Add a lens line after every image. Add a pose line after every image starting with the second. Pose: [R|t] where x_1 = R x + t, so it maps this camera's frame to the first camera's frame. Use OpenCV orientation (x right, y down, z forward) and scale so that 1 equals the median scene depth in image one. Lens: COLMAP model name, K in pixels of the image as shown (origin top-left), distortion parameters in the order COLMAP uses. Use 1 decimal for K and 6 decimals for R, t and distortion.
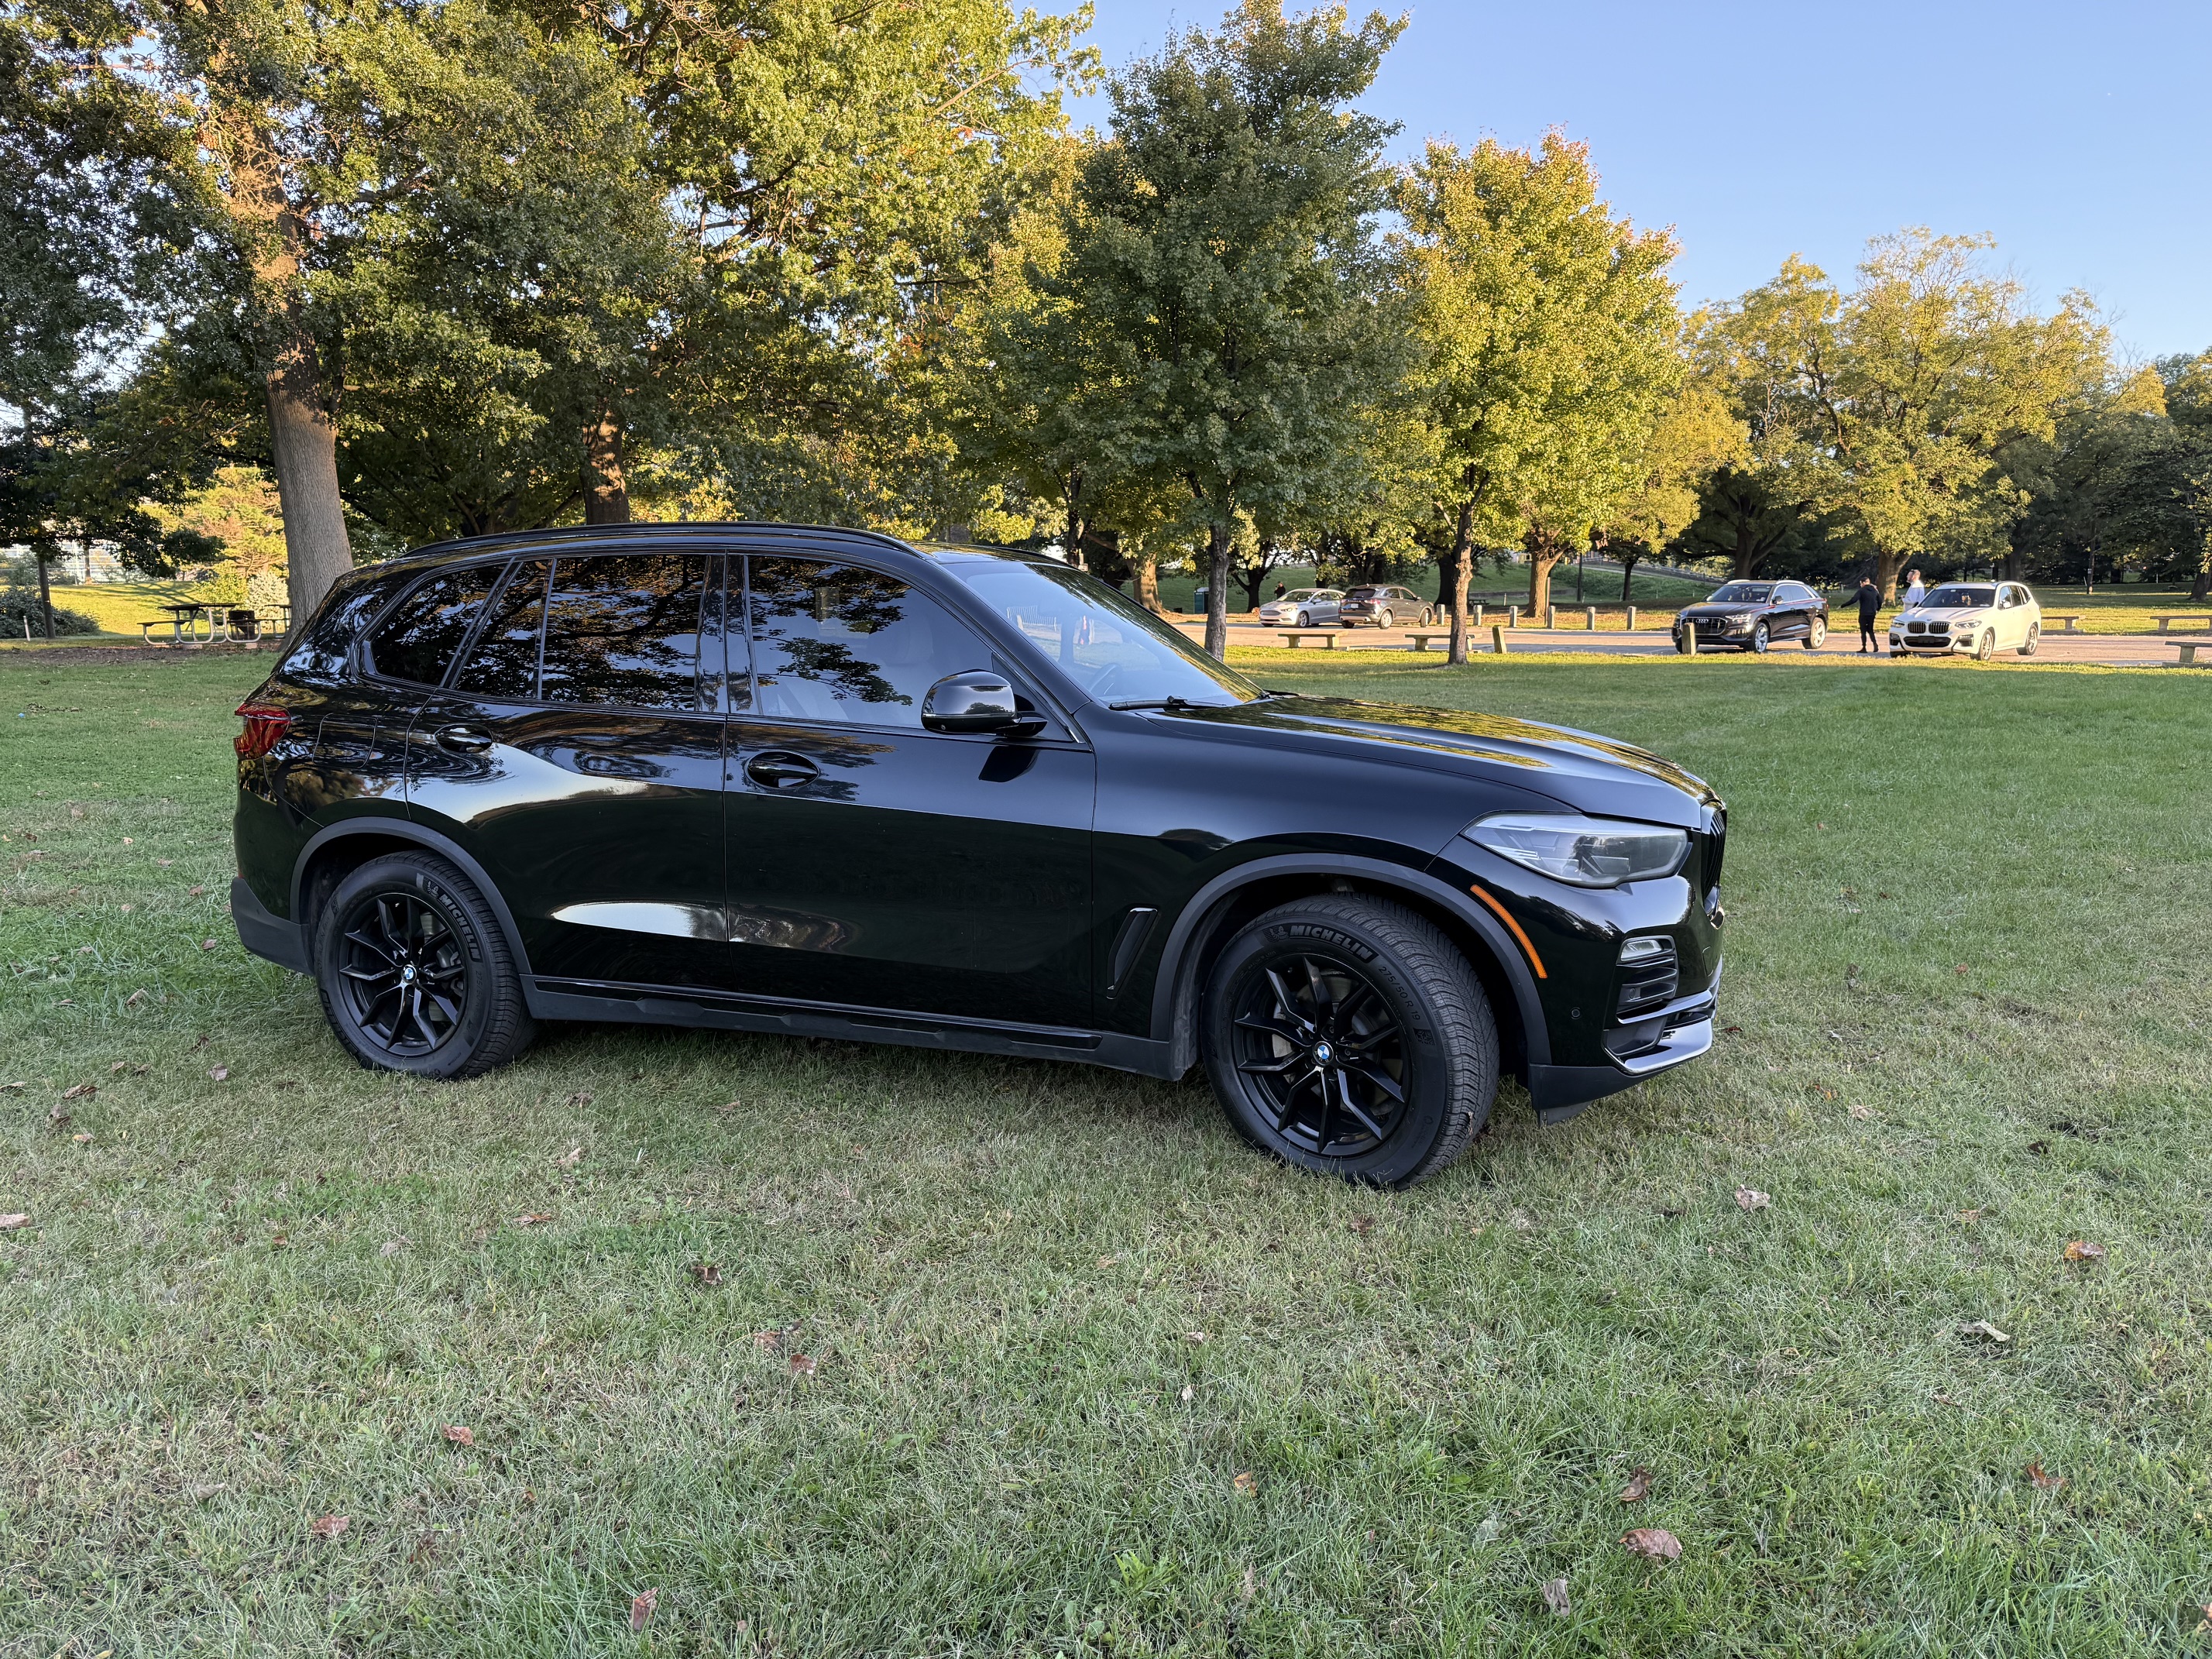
lens RADIAL K [[1541.0, 0, 1108.7], [0, 1541.0, 953.0], [0, 0, 1]] dist [0.175296, -0.240898]
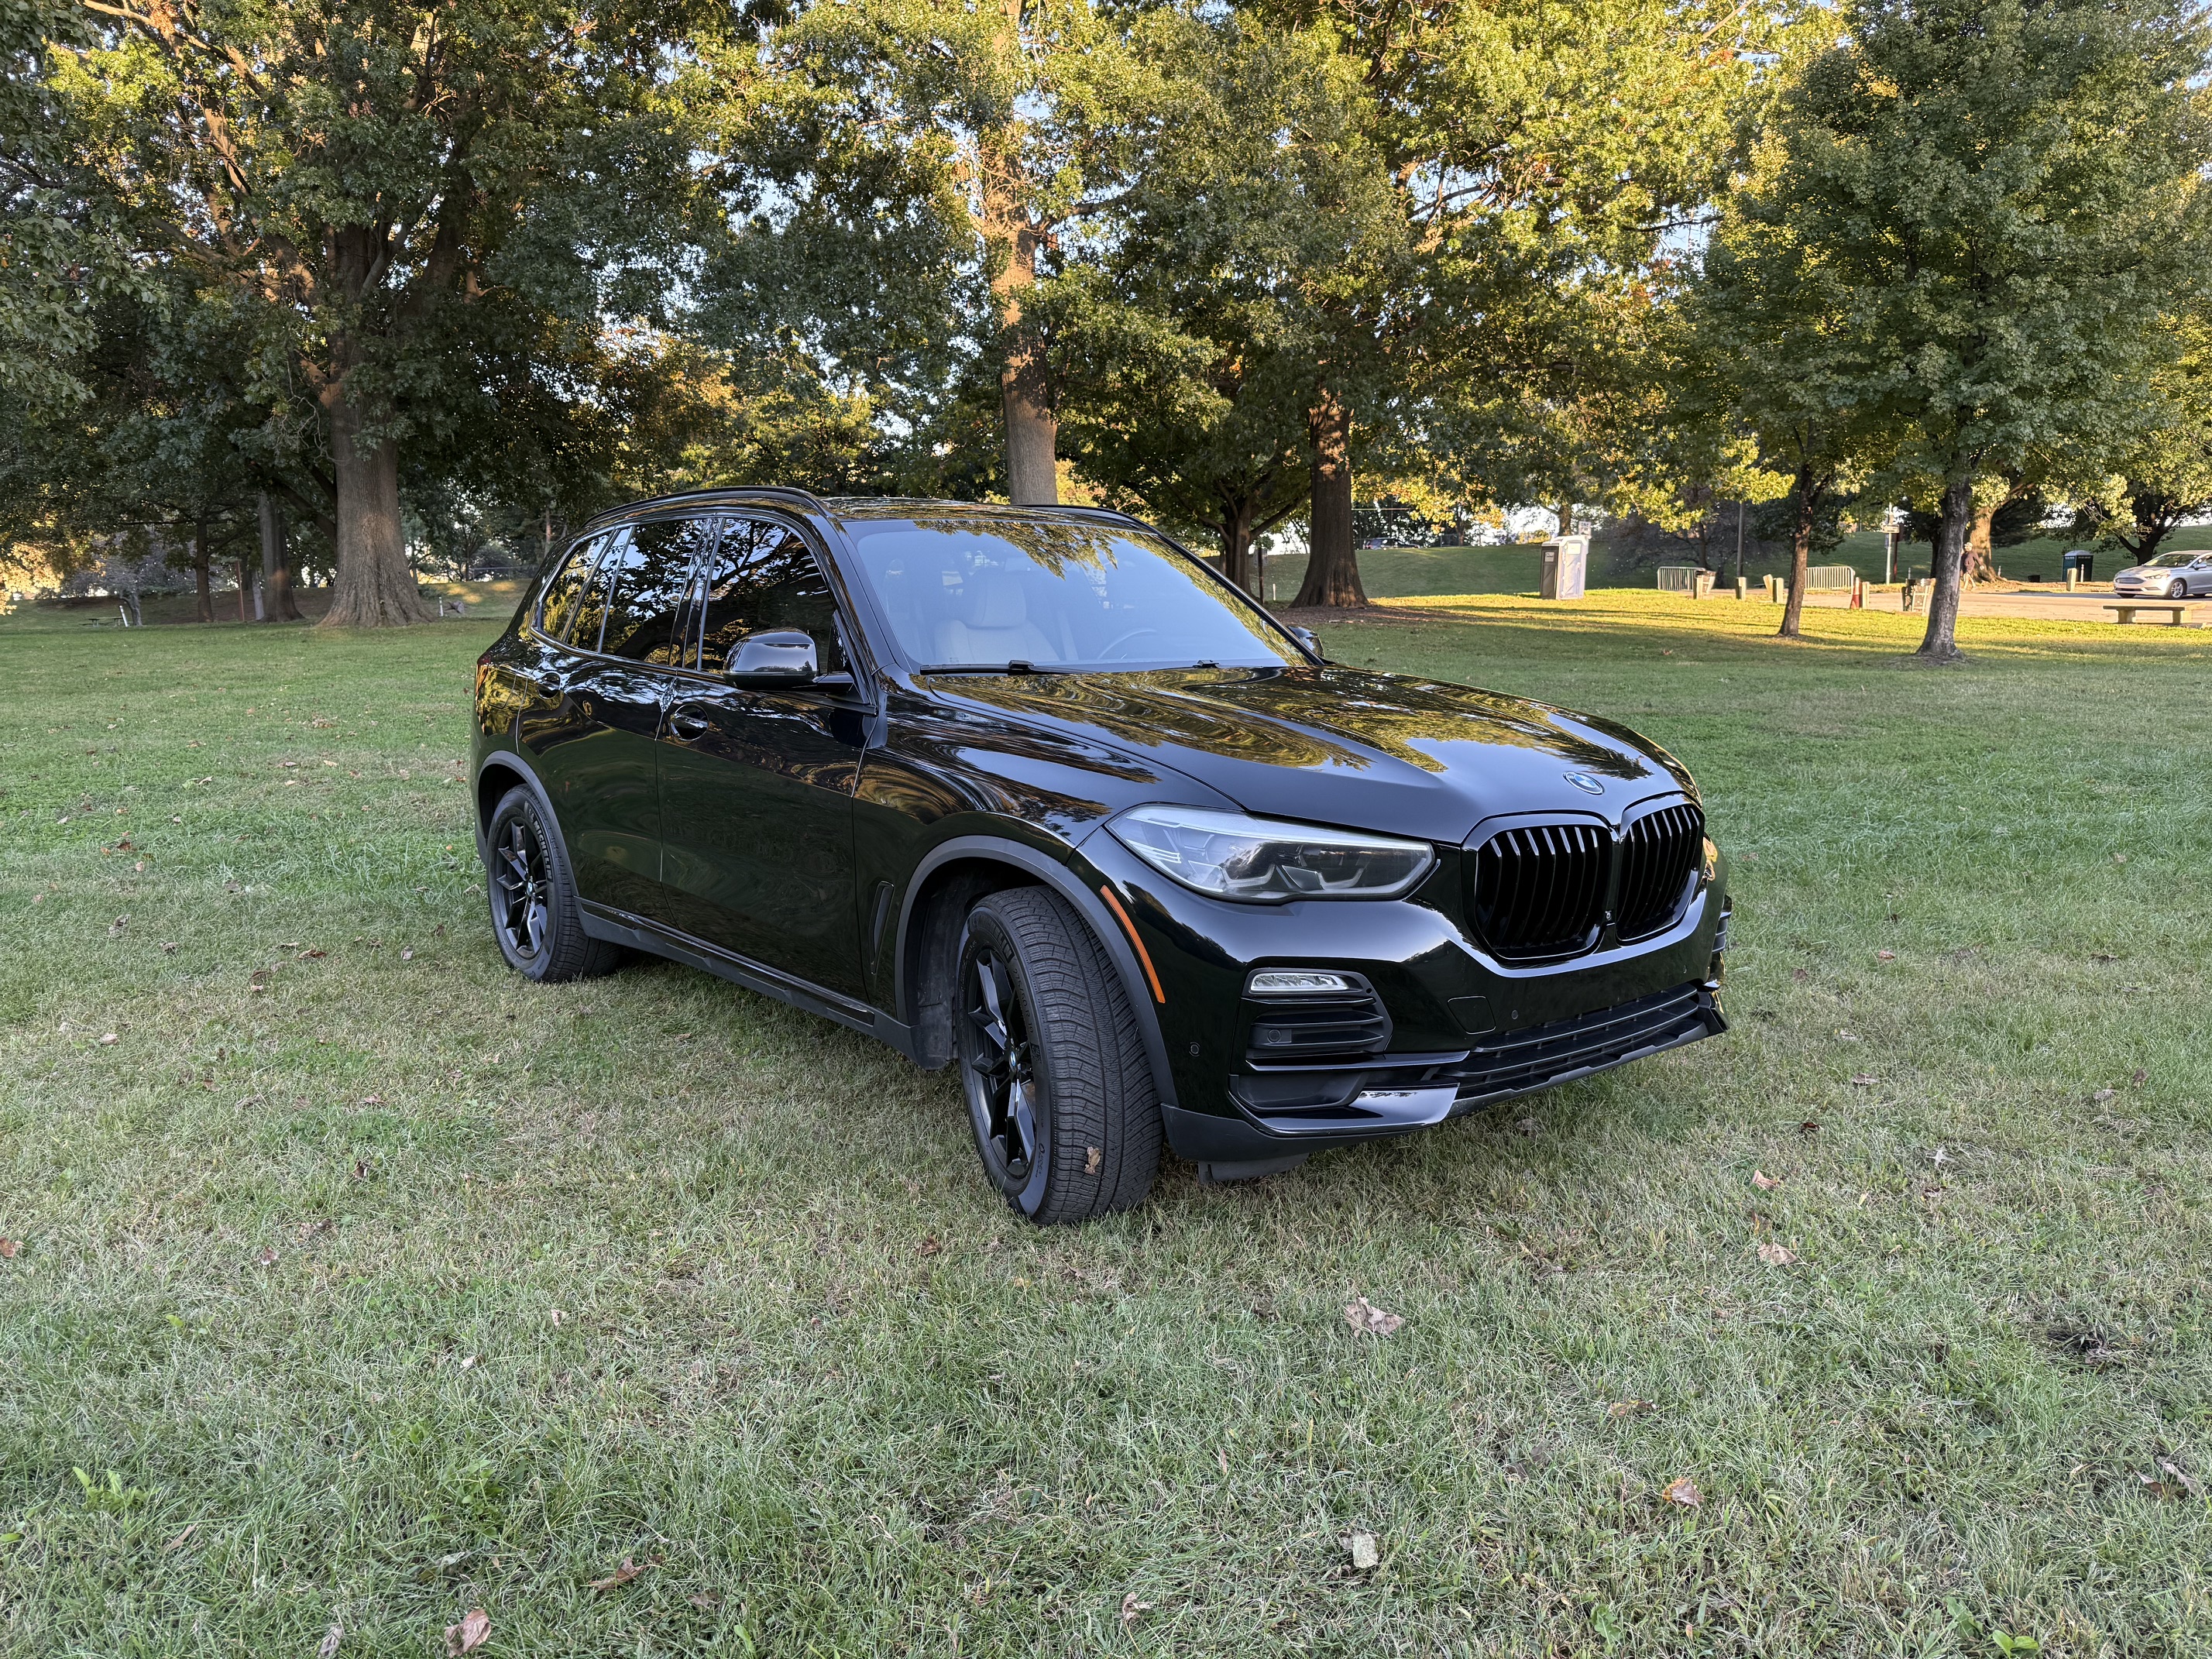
lens RADIAL K [[1571.9, 0, 1091.4], [0, 1571.9, 964.2], [0, 0, 1]] dist [0.047454, -0.034265]
pose [[0.873754, 0.115177, -0.472533, 0.111118], [-0.105407, 0.993308, 0.047206, -0.007014], [0.474808, 0.008562, 0.880048, 0.039583]]
